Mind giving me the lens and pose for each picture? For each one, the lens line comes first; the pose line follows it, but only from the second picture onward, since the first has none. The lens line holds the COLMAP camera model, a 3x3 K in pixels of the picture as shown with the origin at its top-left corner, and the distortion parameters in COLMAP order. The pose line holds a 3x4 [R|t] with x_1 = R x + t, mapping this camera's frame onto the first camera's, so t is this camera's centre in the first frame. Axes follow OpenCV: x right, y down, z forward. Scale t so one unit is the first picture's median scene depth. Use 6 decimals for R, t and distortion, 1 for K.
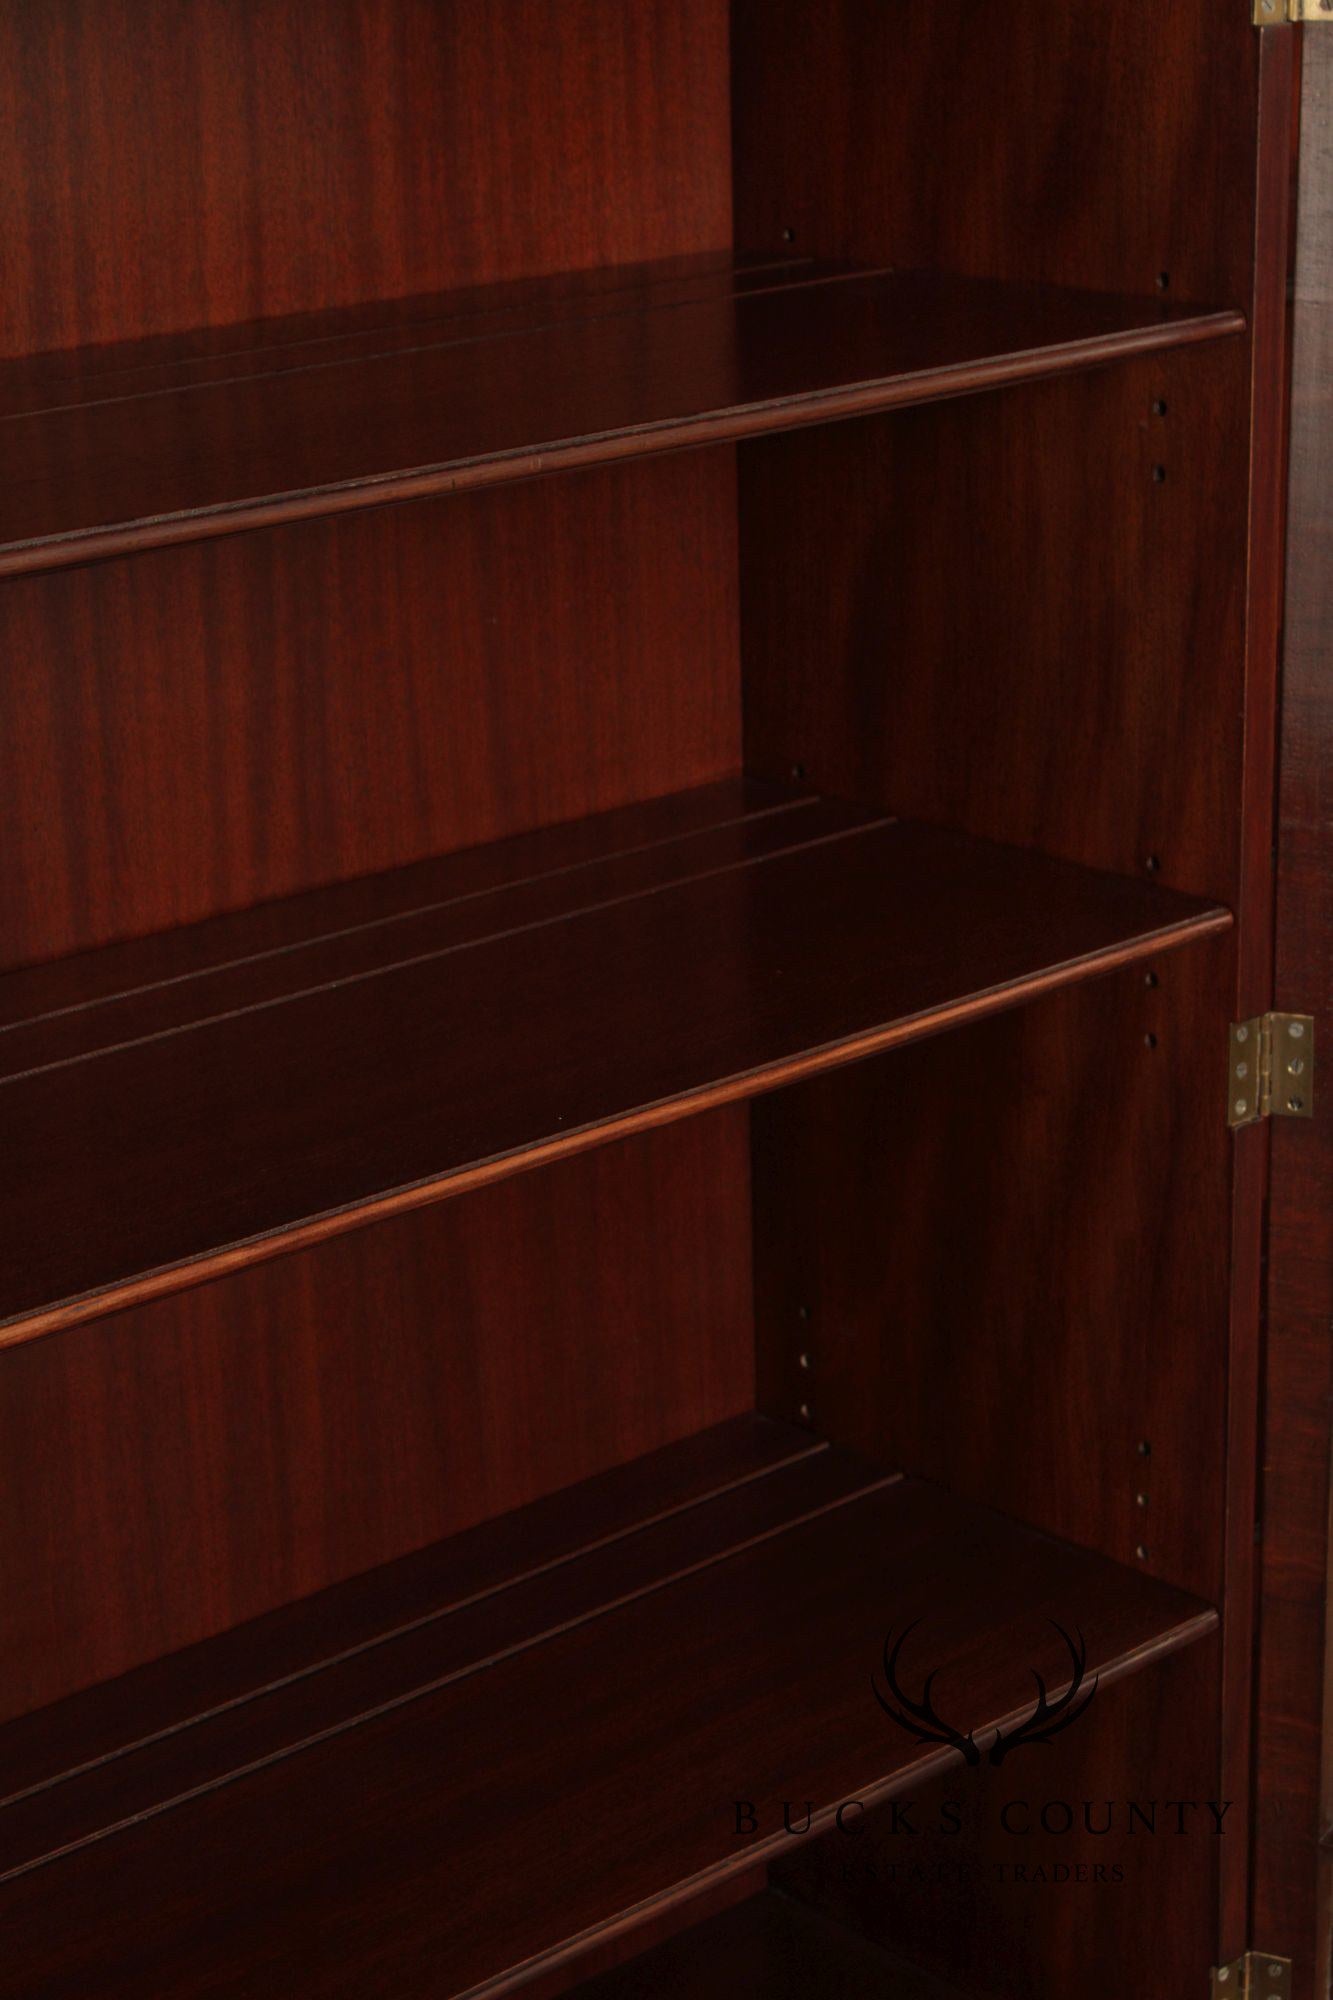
lens RADIAL K [[3792.4, 0, 666.5], [0, 3792.4, 1000.0], [0, 0, 1]] dist [-0.011256, 0.073895]
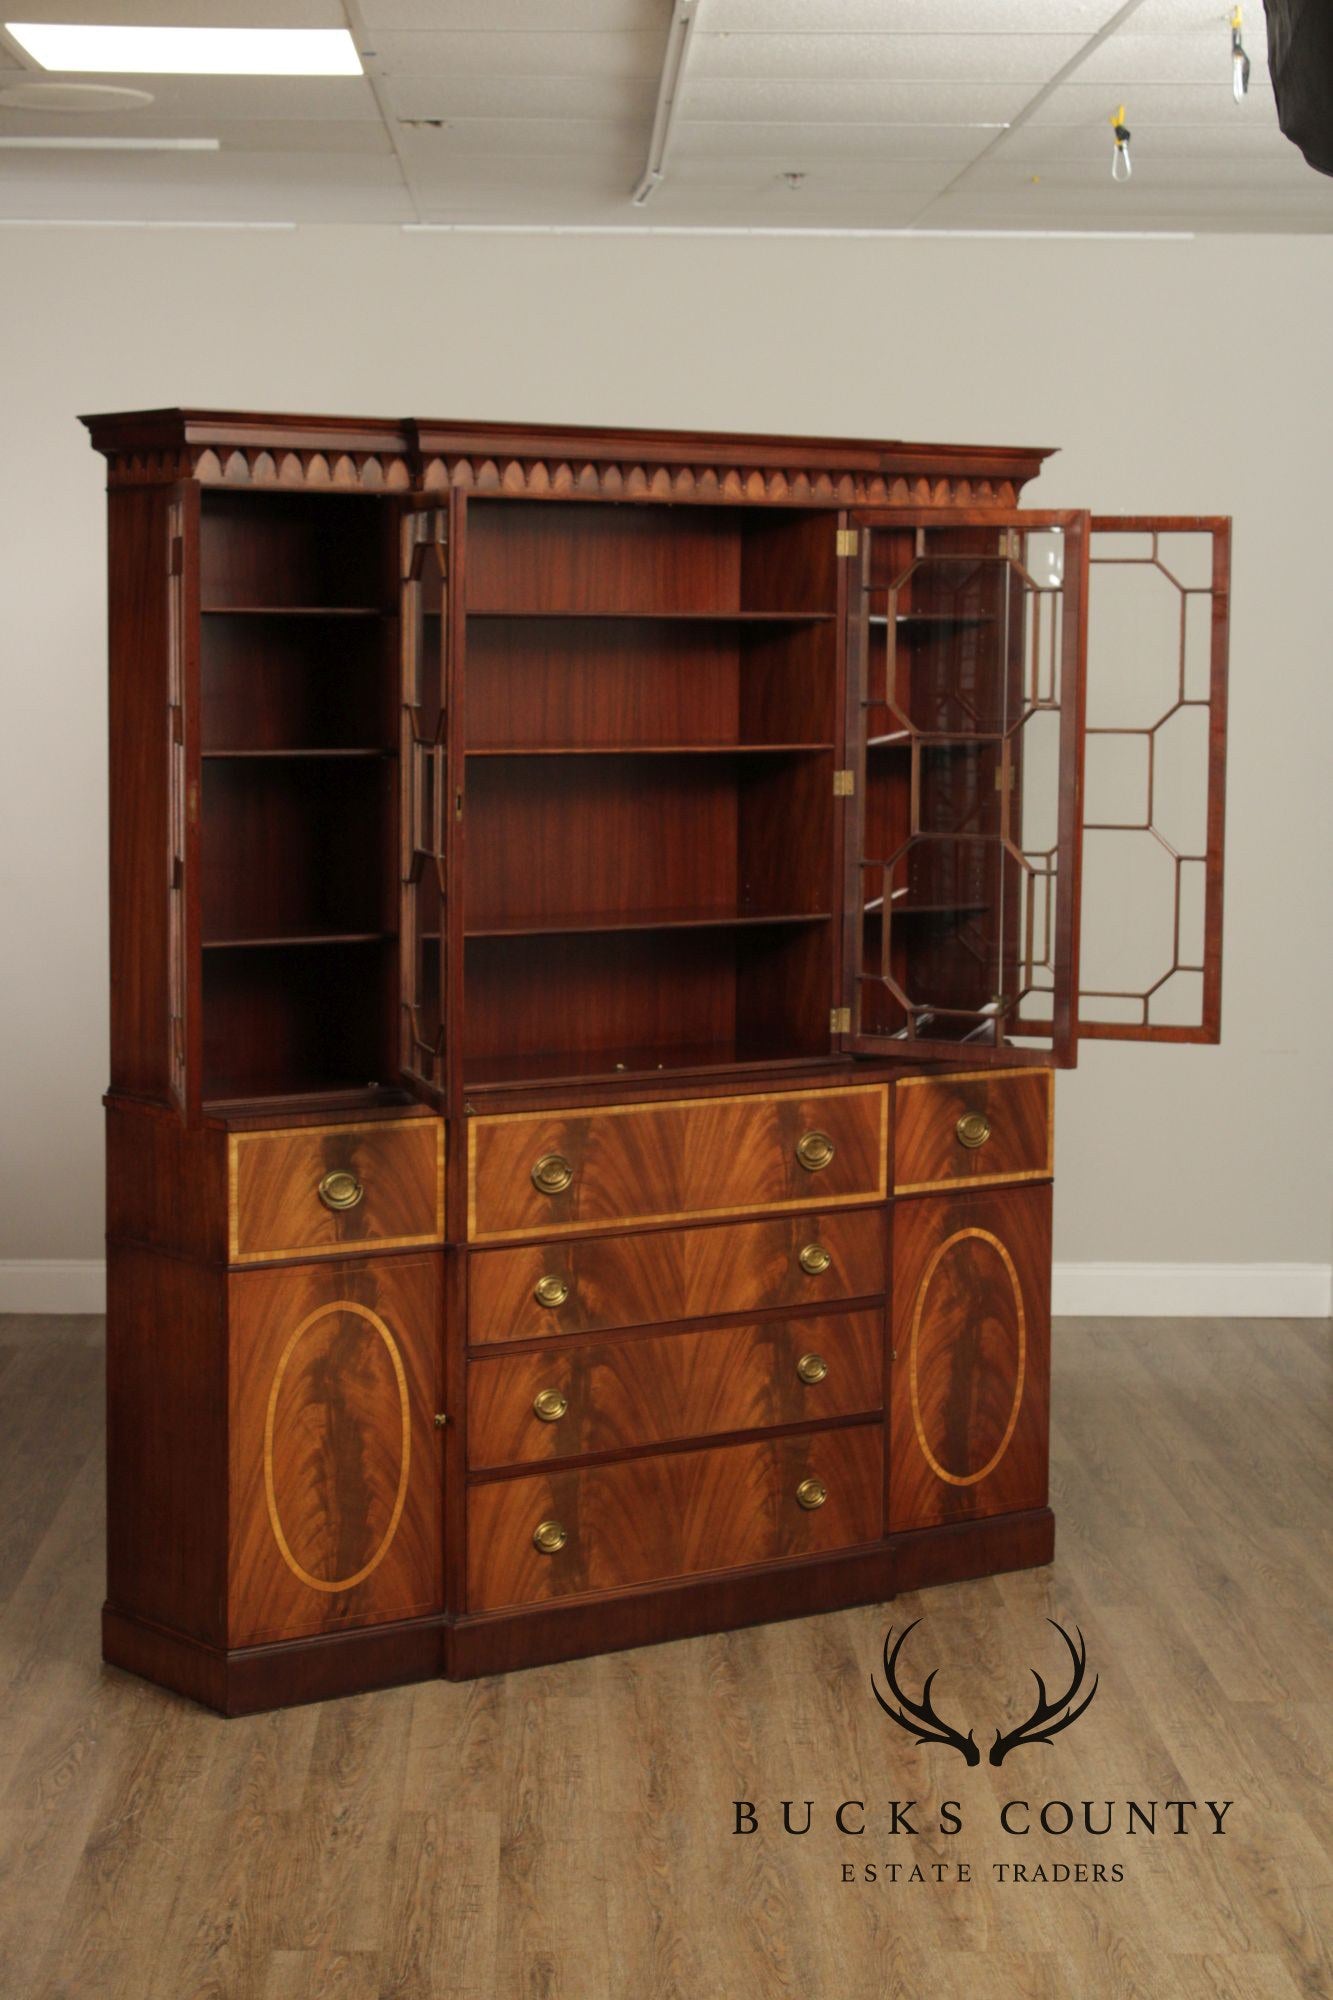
lens RADIAL K [[3792.4, 0, 666.5], [0, 3792.4, 1000.0], [0, 0, 1]] dist [-0.011256, 0.073895]
pose [[0.994716, 0.044994, -0.092277, 0.380521], [-0.064971, 0.971841, -0.226504, 1.312493], [0.079488, 0.231302, 0.969629, -3.349935]]
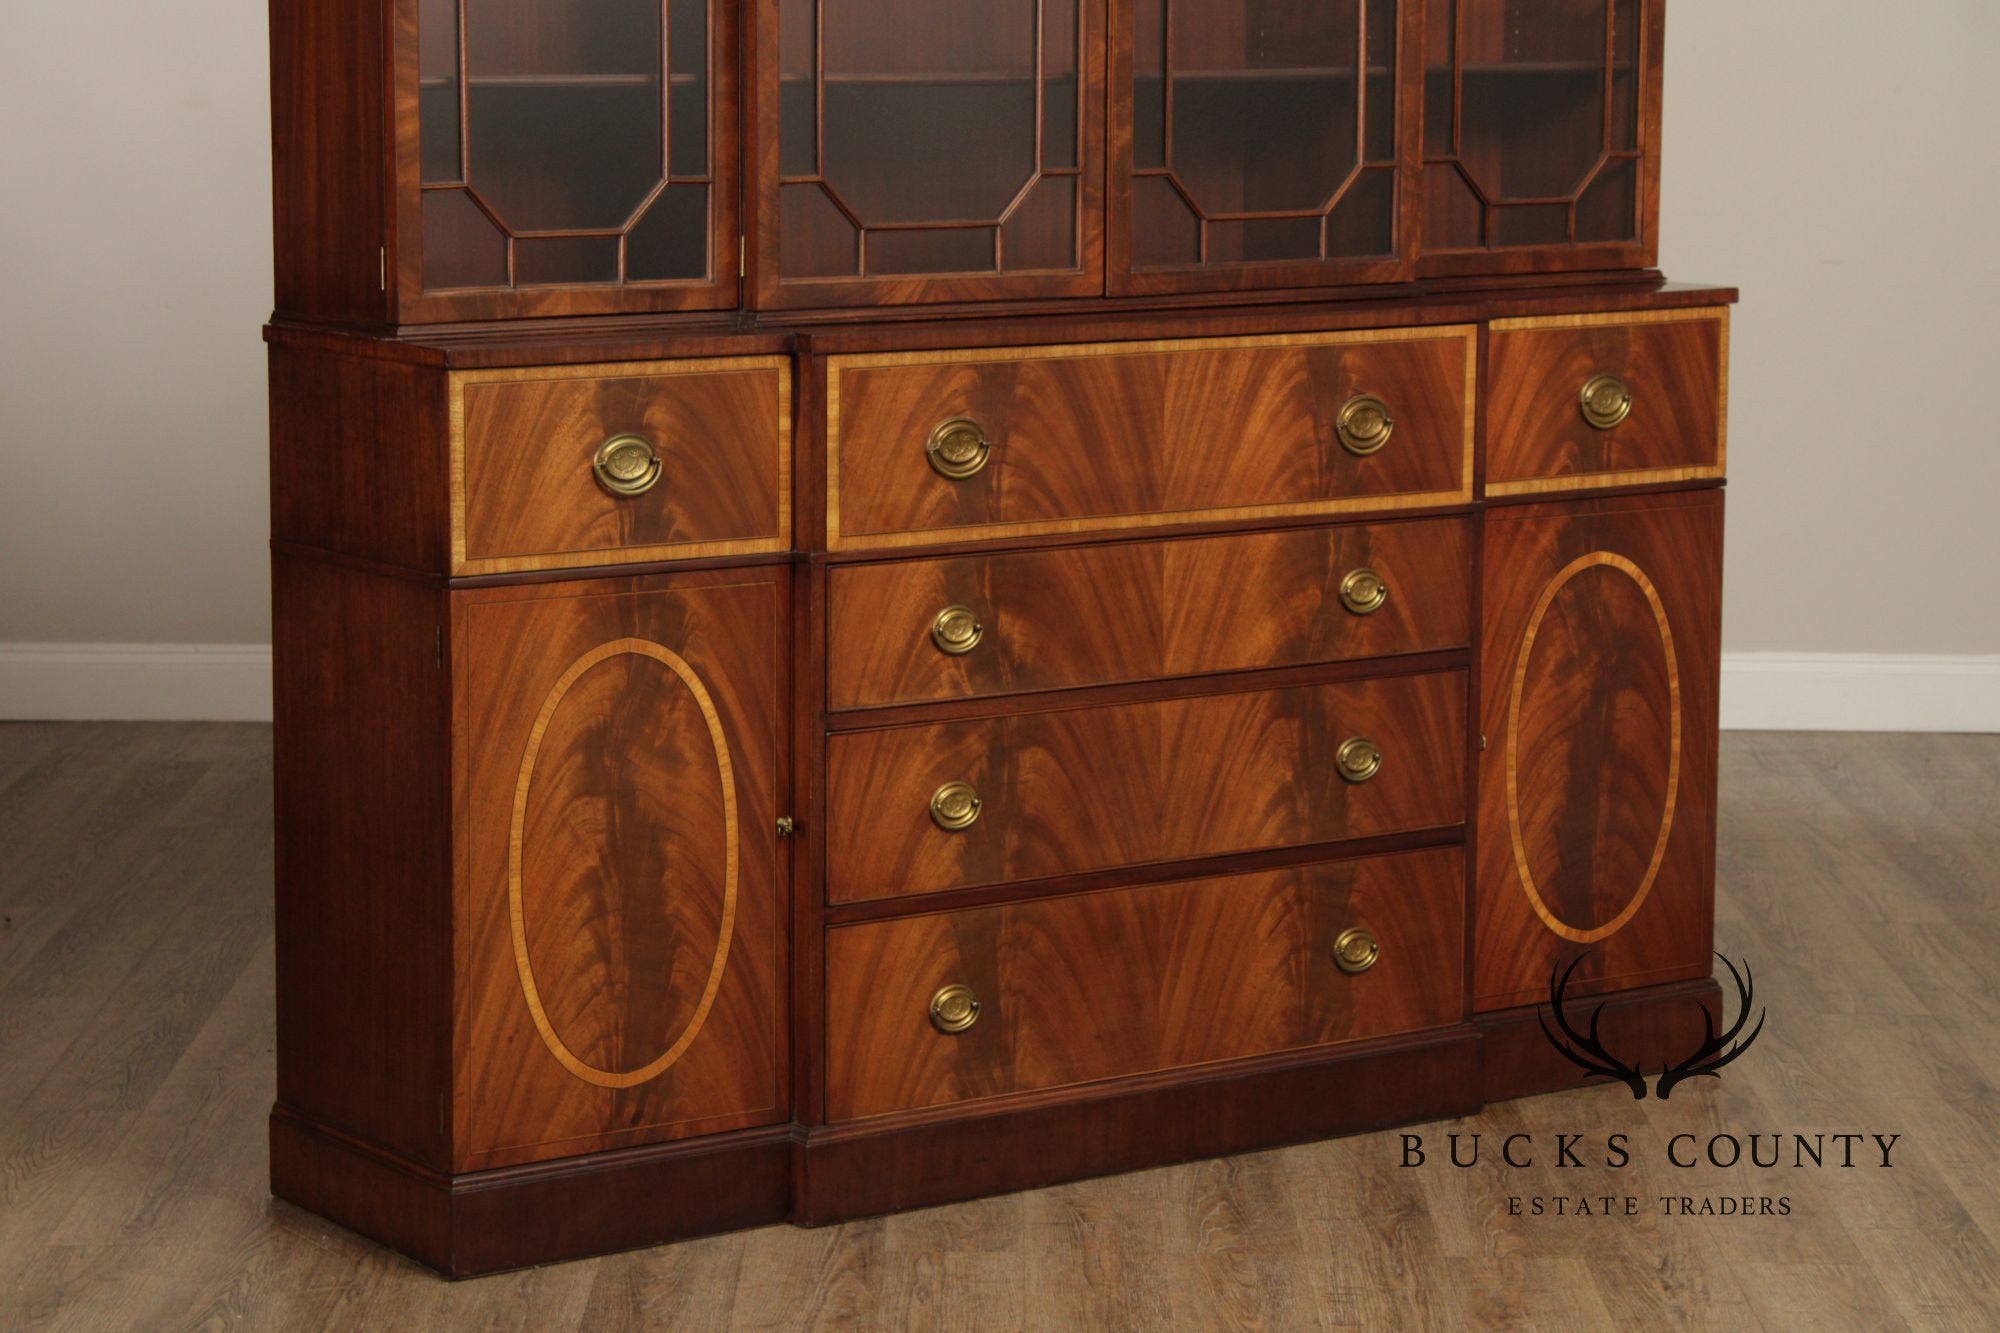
lens RADIAL K [[4797.5, 0, 1027.4], [0, 4797.5, 630.6], [0, 0, 1]] dist [0.044344, 0.514979]
pose [[0.991867, 0.051918, -0.116210, 0.324401], [-0.072557, 0.980783, -0.181106, 1.302226], [0.104574, 0.188065, 0.976574, -2.466749]]
